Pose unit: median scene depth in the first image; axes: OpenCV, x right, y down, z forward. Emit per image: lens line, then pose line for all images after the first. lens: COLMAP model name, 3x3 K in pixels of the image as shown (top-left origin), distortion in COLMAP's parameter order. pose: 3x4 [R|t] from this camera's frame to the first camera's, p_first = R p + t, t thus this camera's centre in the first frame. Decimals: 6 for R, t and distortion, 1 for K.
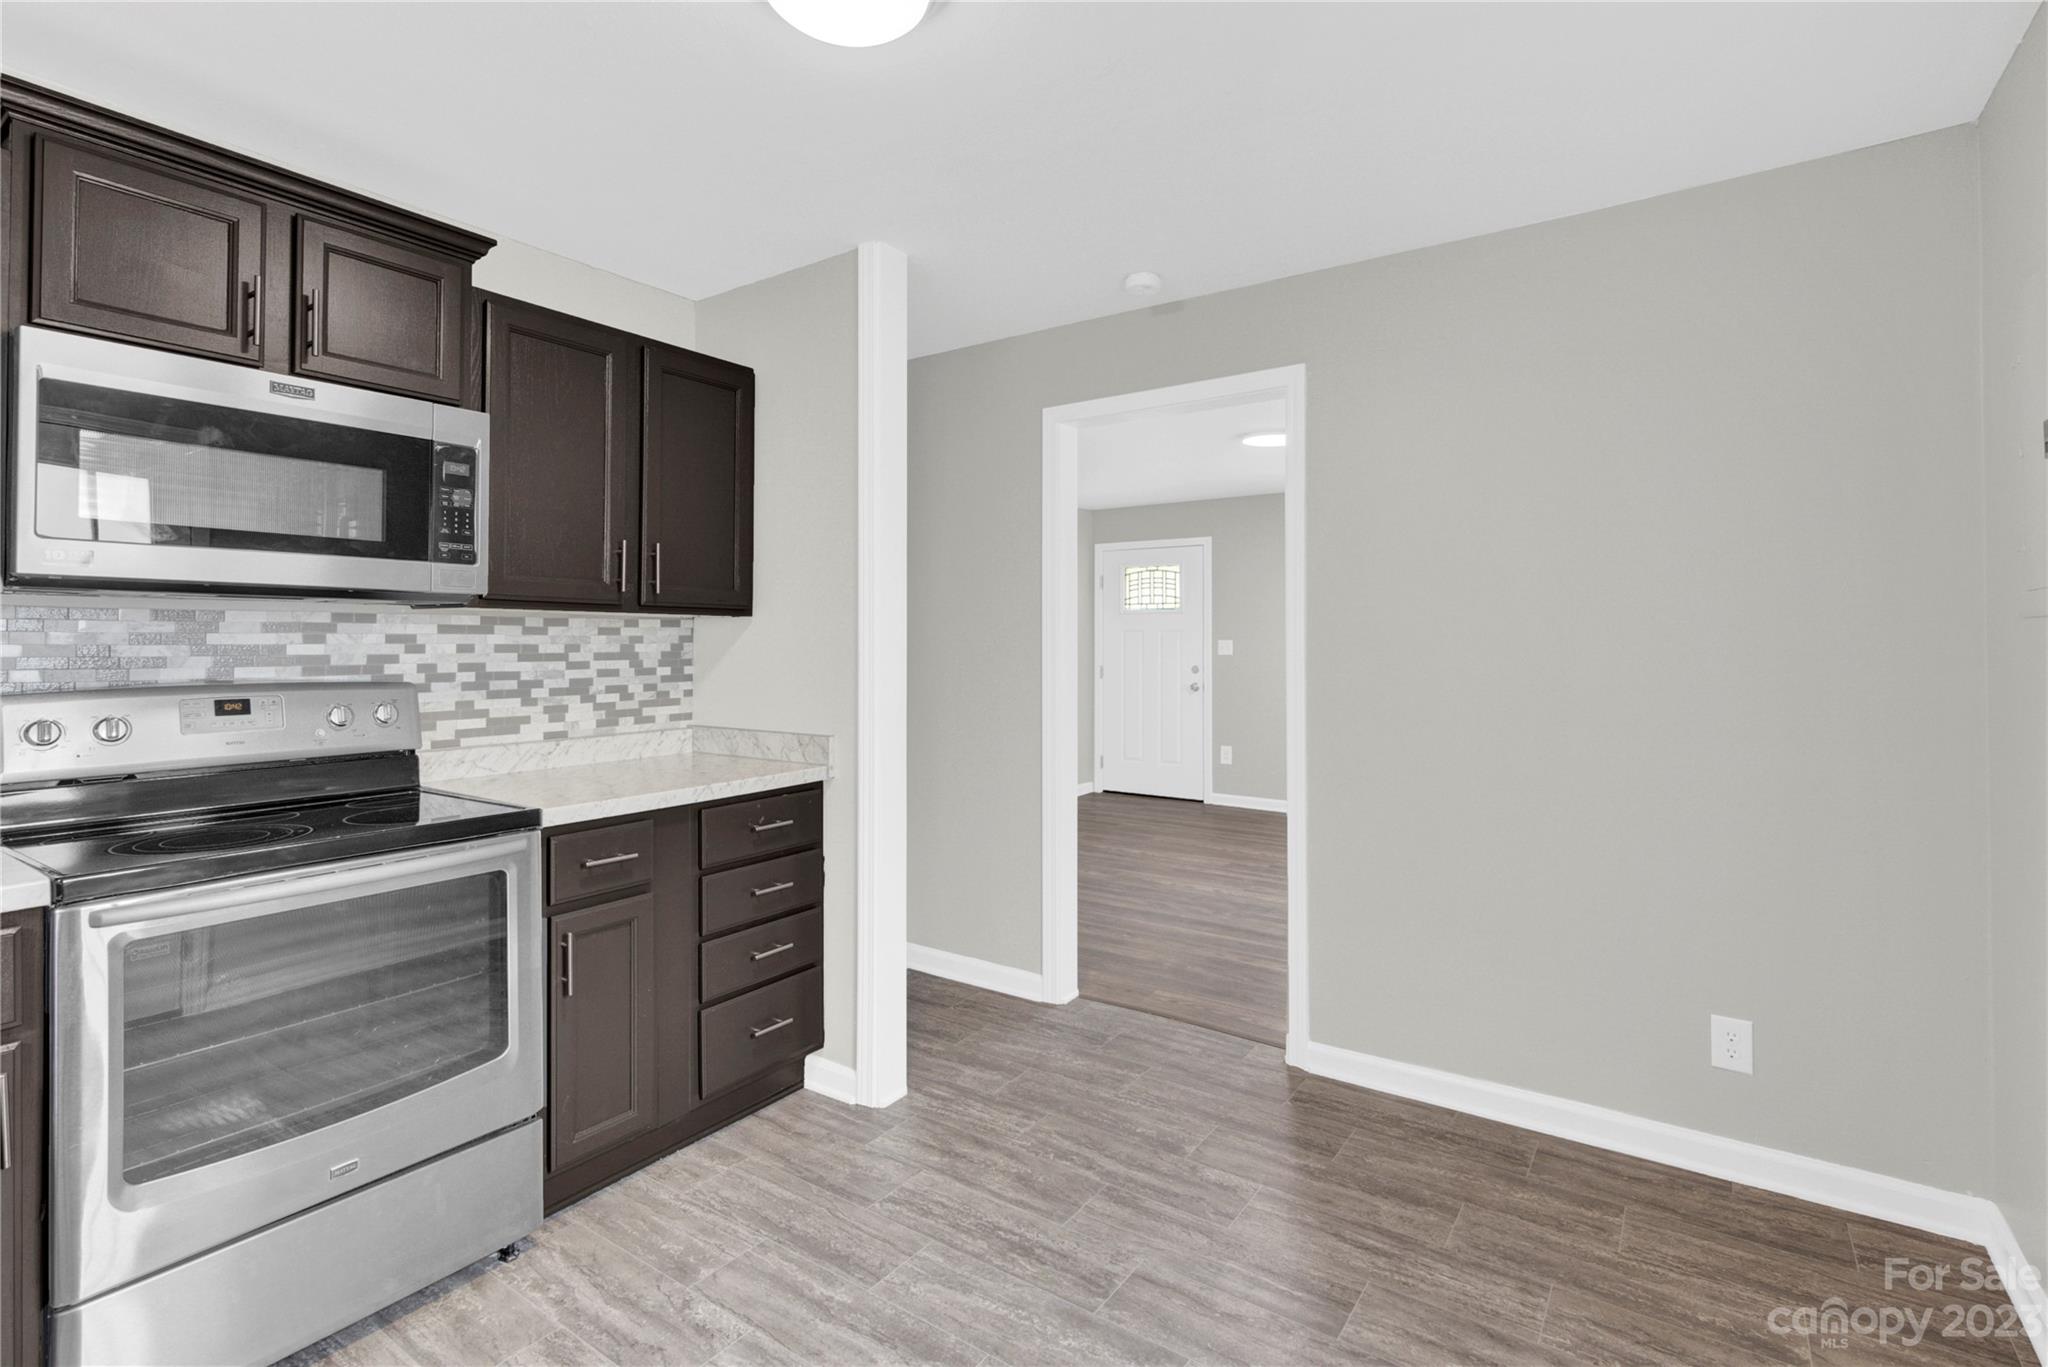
lens RADIAL K [[959.7, 0, 1018.1], [0, 959.7, 648.8], [0, 0, 1]] dist [-0.000311, 0.000204]
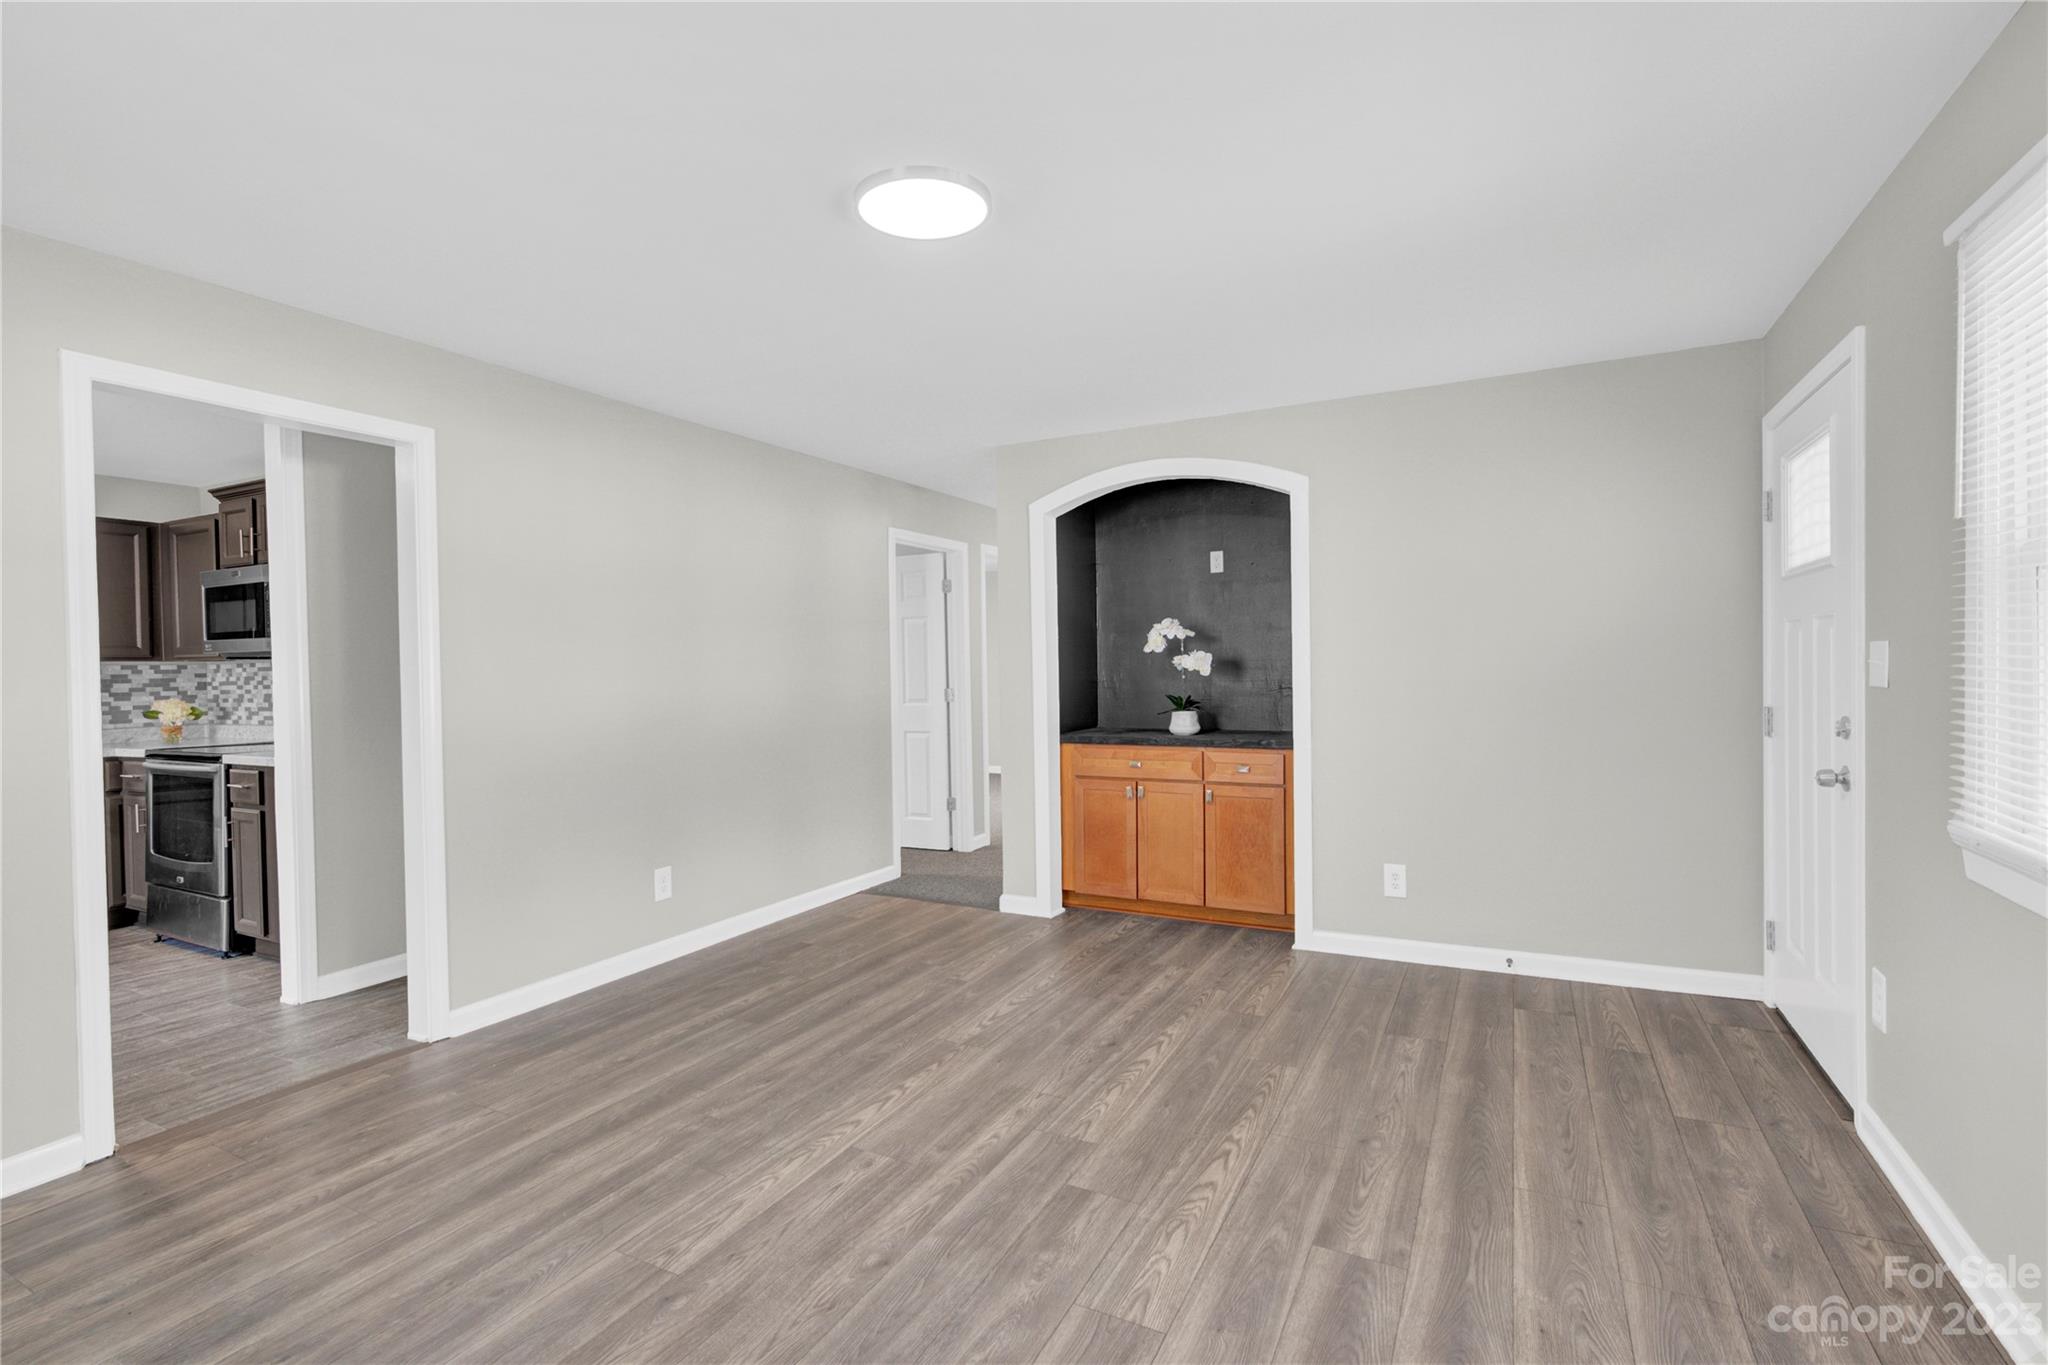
lens RADIAL K [[948.3, 0, 1024.5], [0, 948.3, 677.8], [0, 0, 1]] dist [0.002949, 0.000064]
pose [[0.131281, 0.013360, -0.991255, 0.489006], [0.009884, 0.999842, 0.014785, -0.004370], [0.991296, -0.011738, 0.131128, 0.671499]]
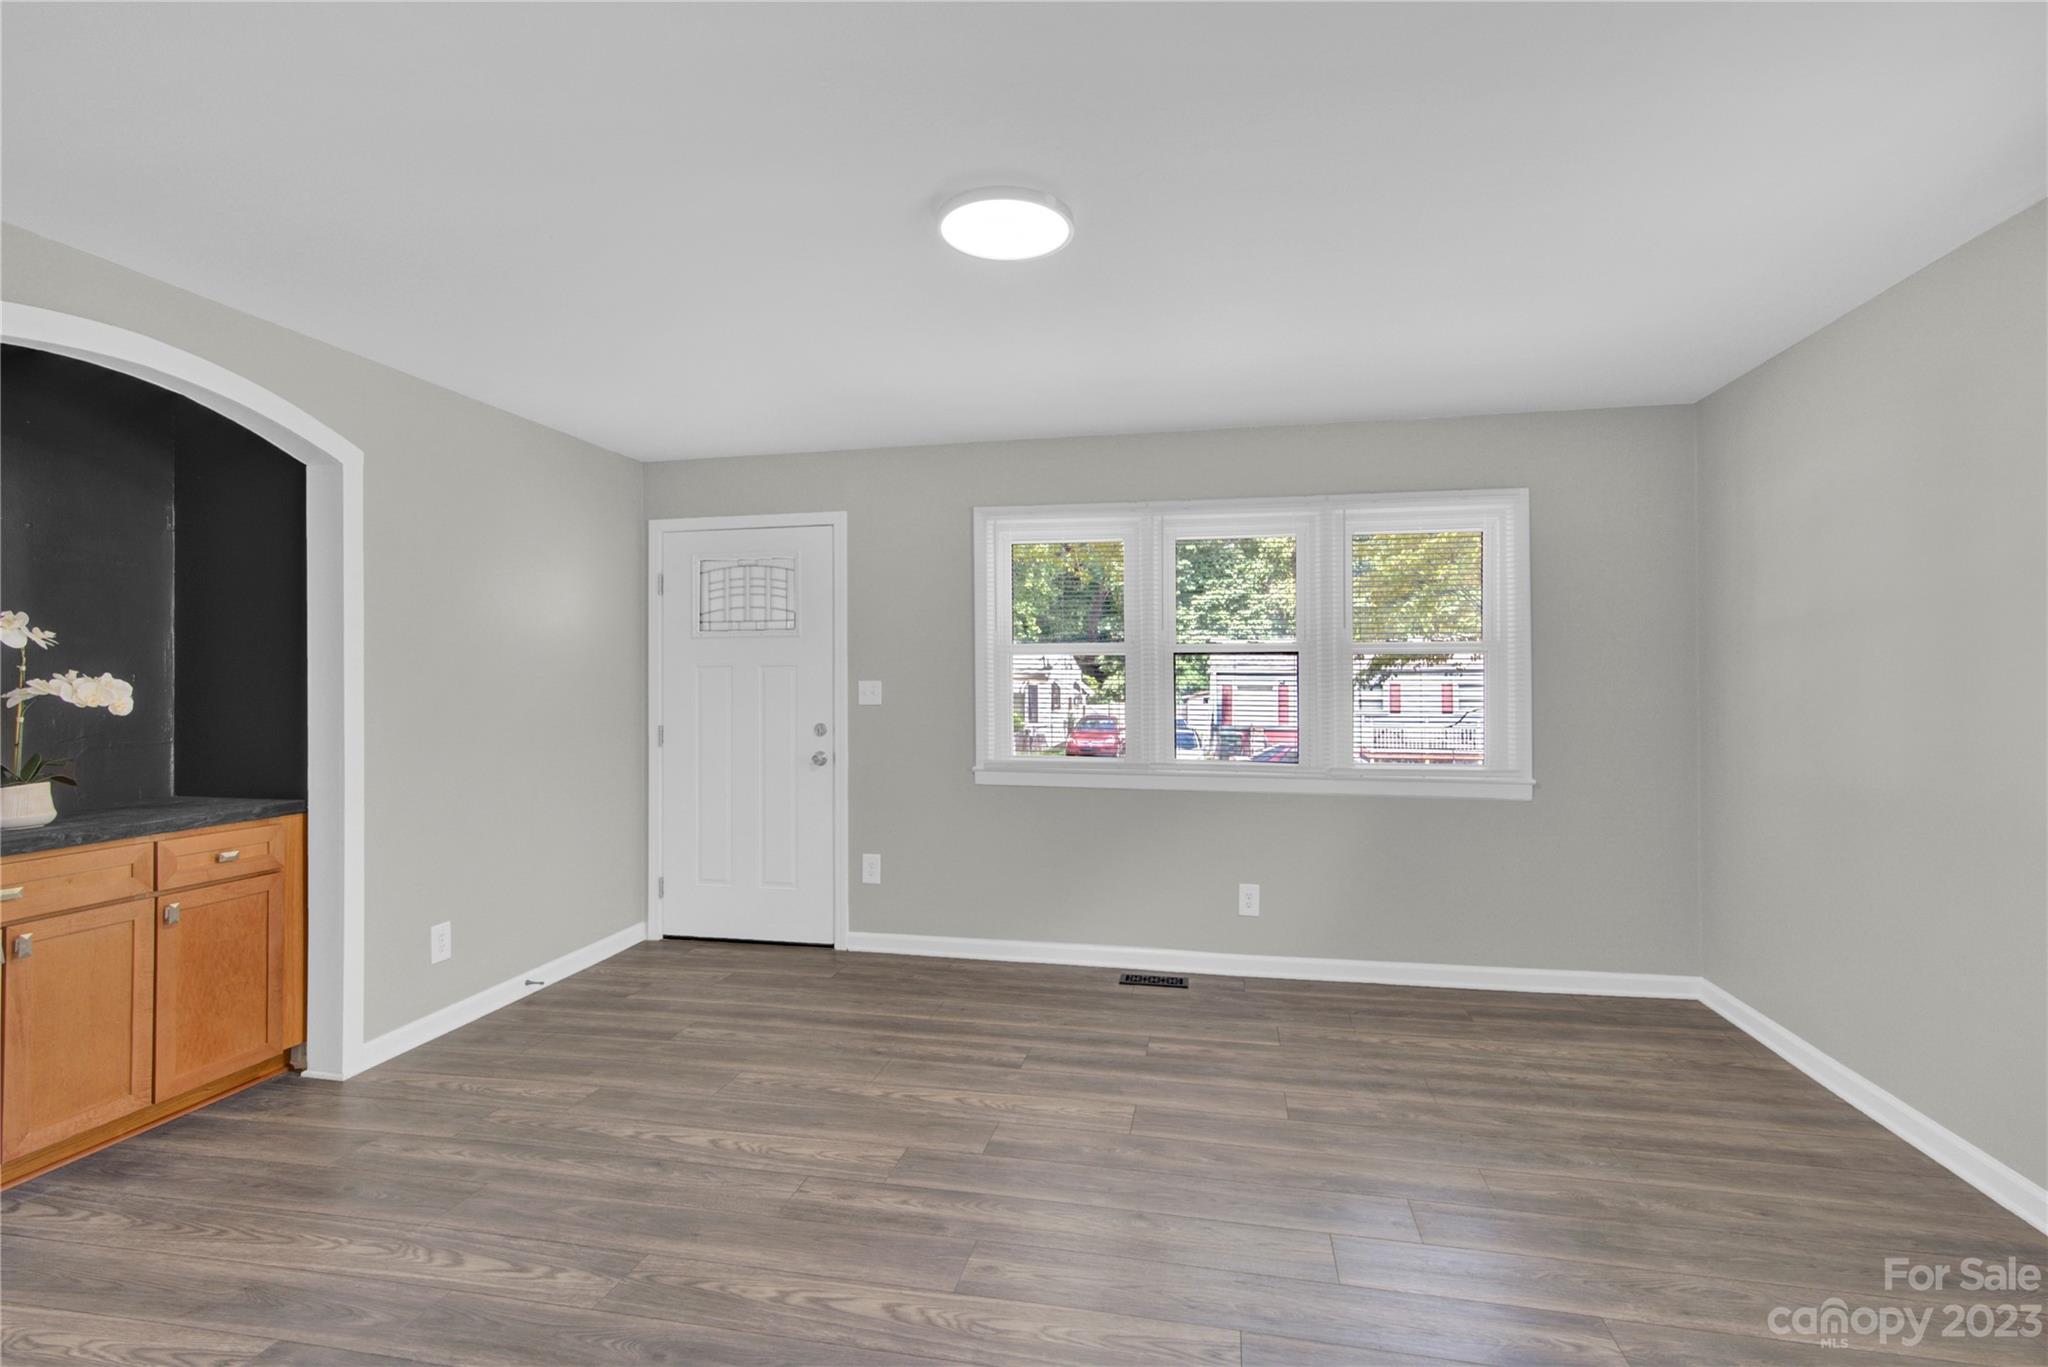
lens RADIAL K [[948.3, 0, 1024.5], [0, 948.3, 678.8], [0, 0, 1]] dist [0.002949, 0.000064]
pose [[0.918925, -0.001496, 0.394430, 0.067221], [0.006578, 0.999912, -0.011532, -0.002751], [-0.394378, 0.013192, 0.918854, 0.400785]]
